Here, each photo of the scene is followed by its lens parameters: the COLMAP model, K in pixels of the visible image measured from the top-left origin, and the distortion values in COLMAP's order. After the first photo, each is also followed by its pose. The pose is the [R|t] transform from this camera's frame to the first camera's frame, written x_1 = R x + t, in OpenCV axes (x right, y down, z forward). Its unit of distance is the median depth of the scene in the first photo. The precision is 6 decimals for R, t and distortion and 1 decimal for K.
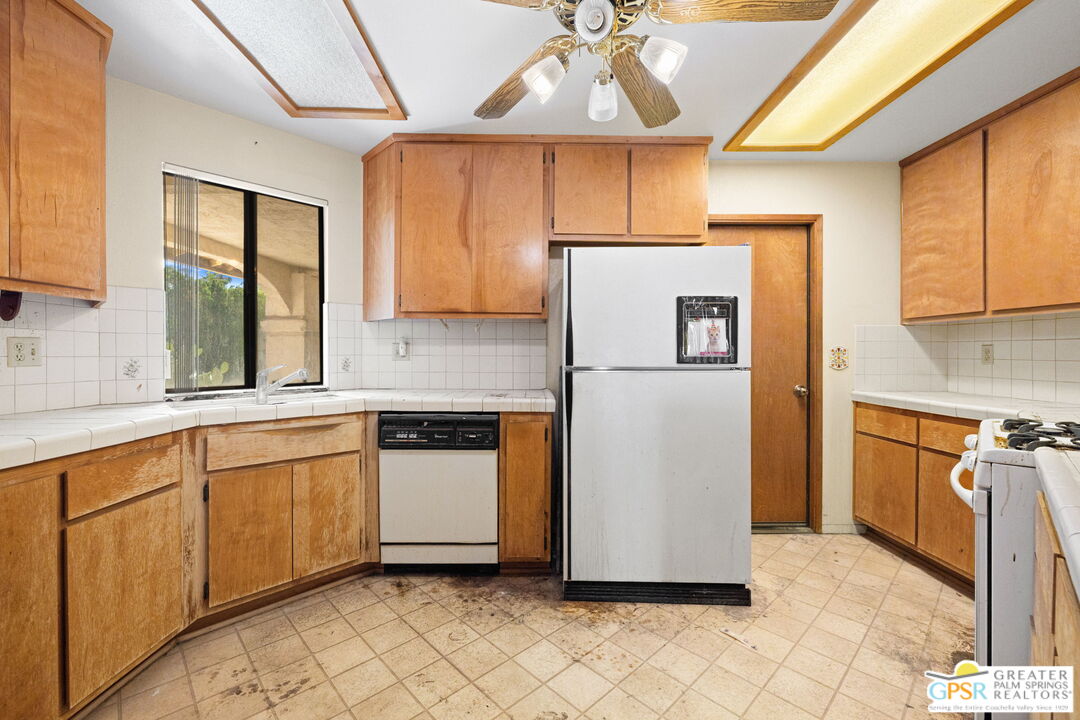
lens RADIAL K [[449.3, 0, 539.1], [0, 449.3, 355.8], [0, 0, 1]] dist [-0.000673, -0.000188]
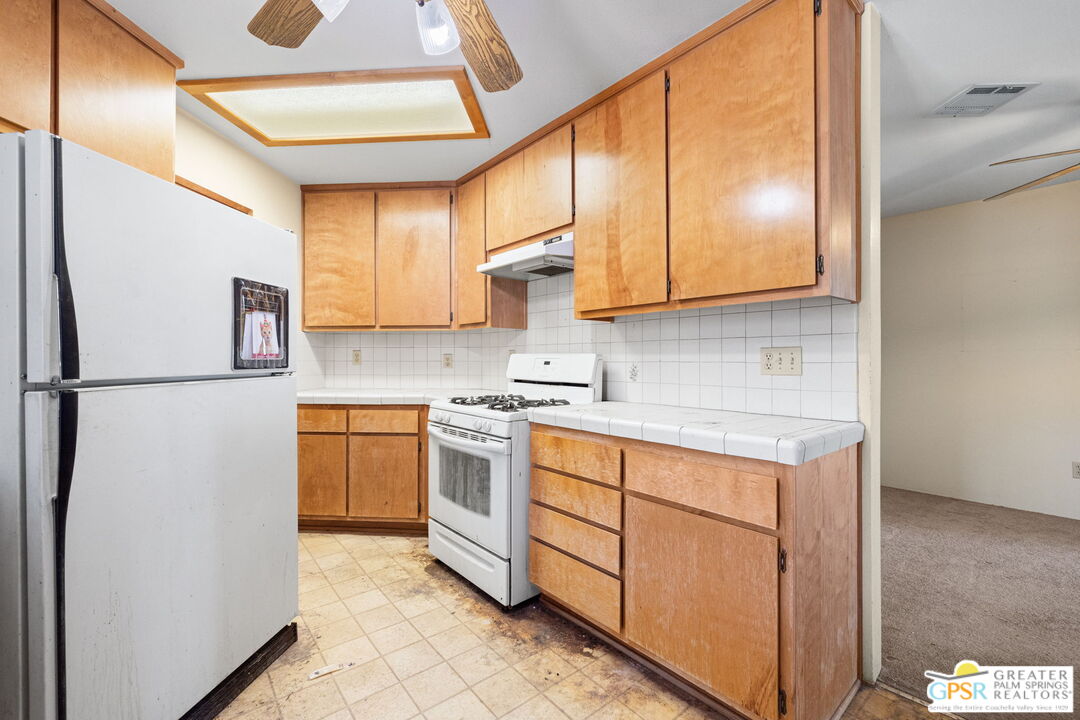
lens RADIAL K [[449.3, 0, 538.9], [0, 449.3, 360.2], [0, 0, 1]] dist [-0.000673, -0.000188]
pose [[0.084012, -0.006023, 0.996447, -0.310264], [0.006358, 0.999965, 0.005508, 0.001174], [-0.996444, 0.005873, 0.084048, 0.371672]]
